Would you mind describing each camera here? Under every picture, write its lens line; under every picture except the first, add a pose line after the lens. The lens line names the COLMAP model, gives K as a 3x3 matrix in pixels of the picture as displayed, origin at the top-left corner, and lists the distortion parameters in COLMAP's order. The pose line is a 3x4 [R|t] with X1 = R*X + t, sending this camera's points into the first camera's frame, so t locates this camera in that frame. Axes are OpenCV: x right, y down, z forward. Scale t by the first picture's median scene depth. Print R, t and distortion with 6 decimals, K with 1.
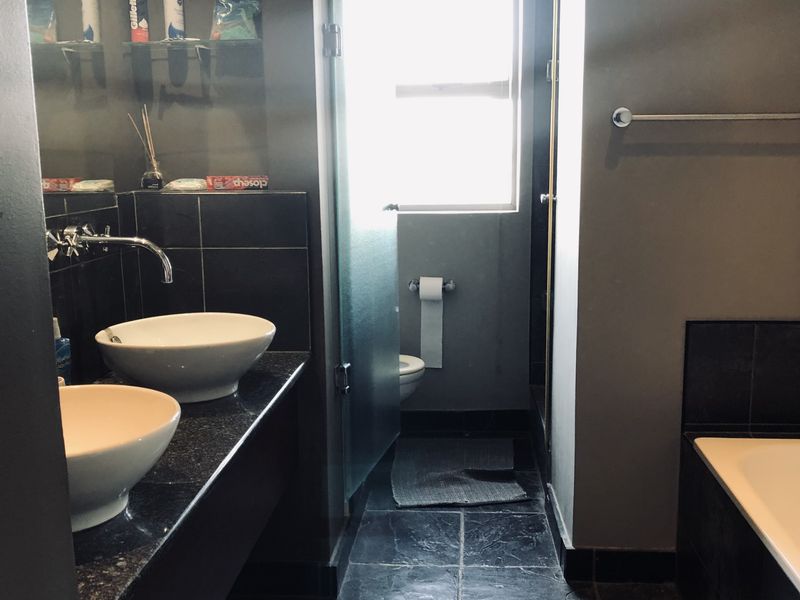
lens RADIAL K [[772.9, 0, 400.0], [0, 772.9, 300.0], [0, 0, 1]] dist [0.000367, -0.199627]
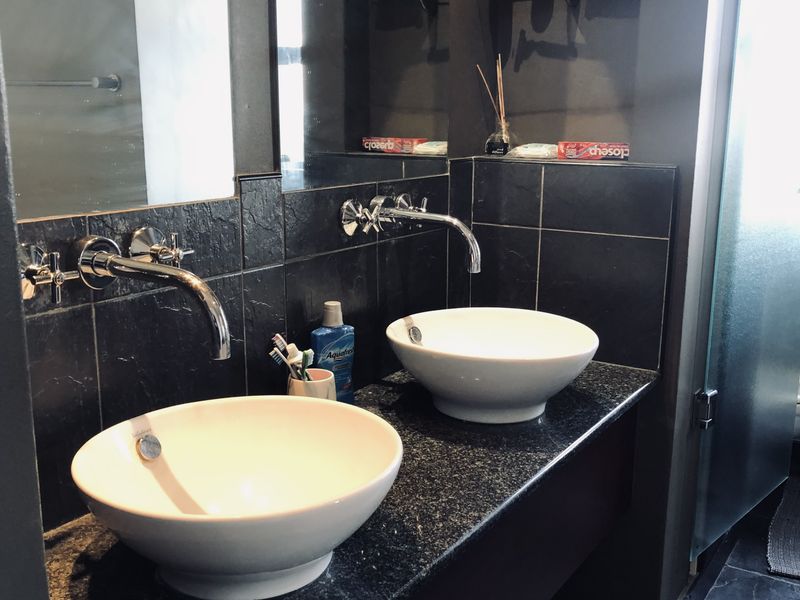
lens RADIAL K [[809.2, 0, 400.0], [0, 809.2, 300.0], [0, 0, 1]] dist [0.006932, -0.096836]
pose [[0.871948, 0.117694, -0.475242, 0.034665], [-0.097099, 0.992966, 0.067758, -0.033757], [0.479873, -0.012936, 0.877242, 0.153479]]
